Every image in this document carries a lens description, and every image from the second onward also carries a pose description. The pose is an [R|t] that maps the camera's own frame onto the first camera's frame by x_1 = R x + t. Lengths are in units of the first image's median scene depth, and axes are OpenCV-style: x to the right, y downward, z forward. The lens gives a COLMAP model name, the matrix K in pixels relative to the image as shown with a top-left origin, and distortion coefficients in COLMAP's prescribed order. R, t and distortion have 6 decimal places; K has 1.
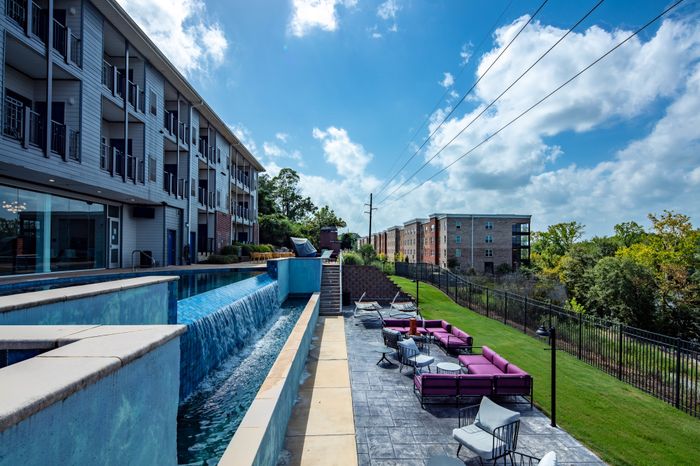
lens RADIAL K [[341.3, 0, 350.0], [0, 341.3, 233.0], [0, 0, 1]] dist [-0.000861, -0.000374]
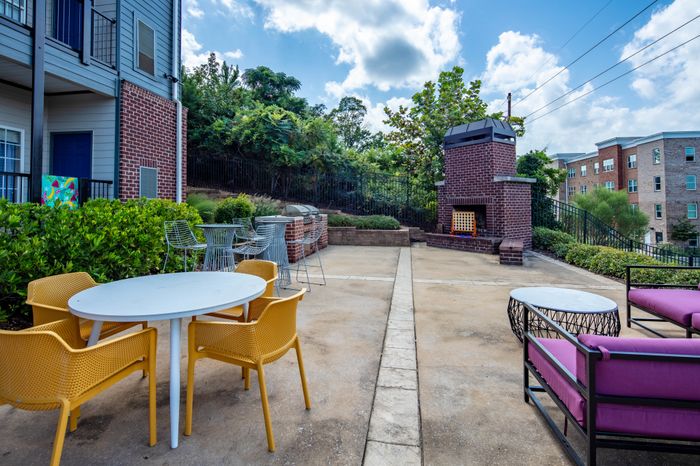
lens RADIAL K [[350.7, 0, 350.8], [0, 350.7, 202.5], [0, 0, 1]] dist [-0.002150, -0.001188]
pose [[0.980807, -0.014407, -0.194449, -0.057991], [0.022055, 0.999063, 0.037226, 0.015067], [0.193731, -0.040800, 0.980206, 0.381157]]
